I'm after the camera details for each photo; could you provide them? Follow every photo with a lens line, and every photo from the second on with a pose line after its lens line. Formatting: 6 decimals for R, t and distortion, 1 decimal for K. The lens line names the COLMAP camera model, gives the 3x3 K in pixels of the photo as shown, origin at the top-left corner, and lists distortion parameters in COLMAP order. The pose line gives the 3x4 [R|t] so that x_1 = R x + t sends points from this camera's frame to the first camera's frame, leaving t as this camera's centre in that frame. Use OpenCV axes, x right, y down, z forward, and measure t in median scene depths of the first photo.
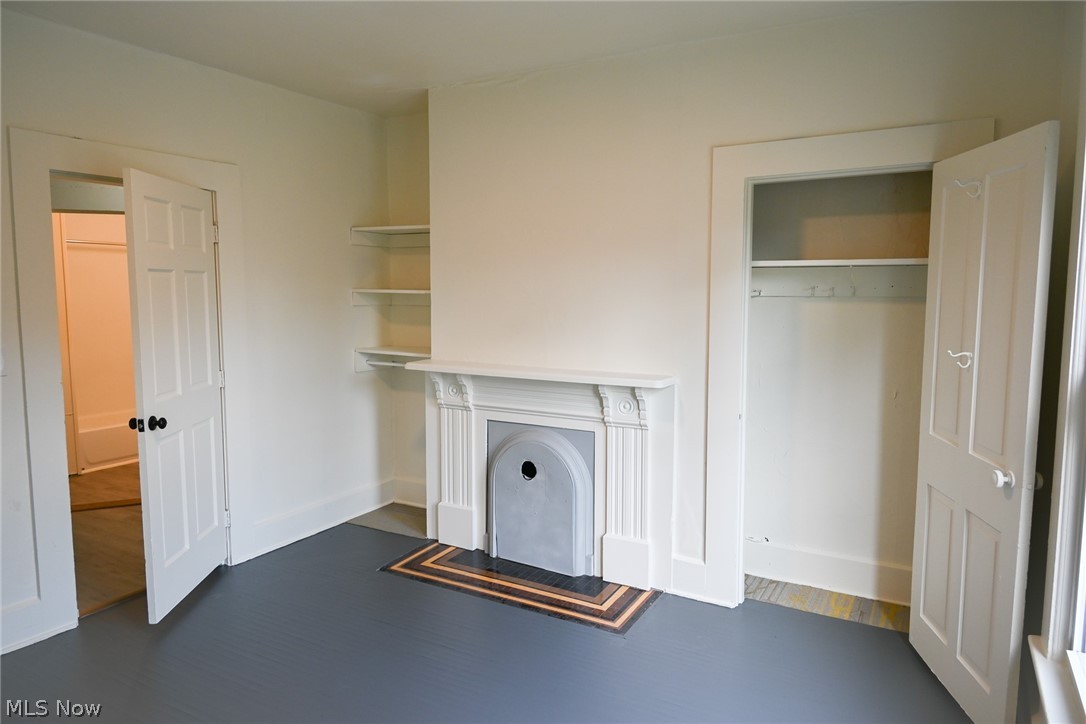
lens RADIAL K [[682.6, 0, 543.0], [0, 682.6, 362.0], [0, 0, 1]] dist [-0.001164, -0.000829]
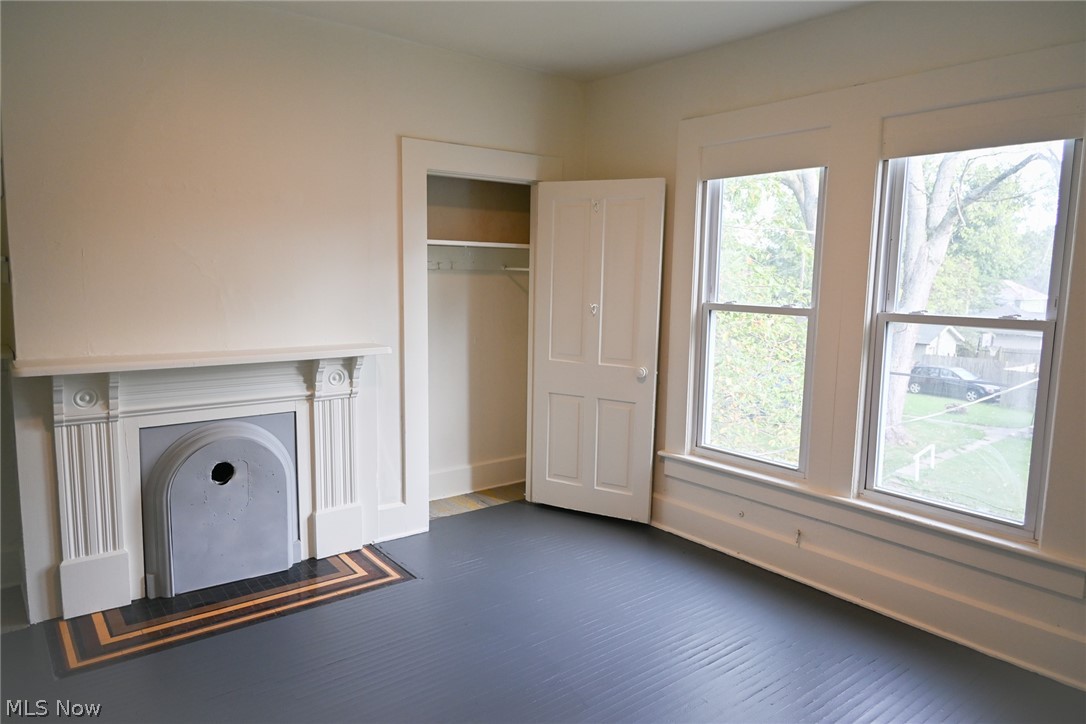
lens RADIAL K [[719.2, 0, 543.0], [0, 719.2, 362.0], [0, 0, 1]] dist [0.001076, -0.005405]
pose [[0.368918, -0.122207, 0.921393, -0.706700], [0.063477, 0.992317, 0.106198, -0.049720], [-0.927292, 0.019309, 0.373840, 0.307295]]
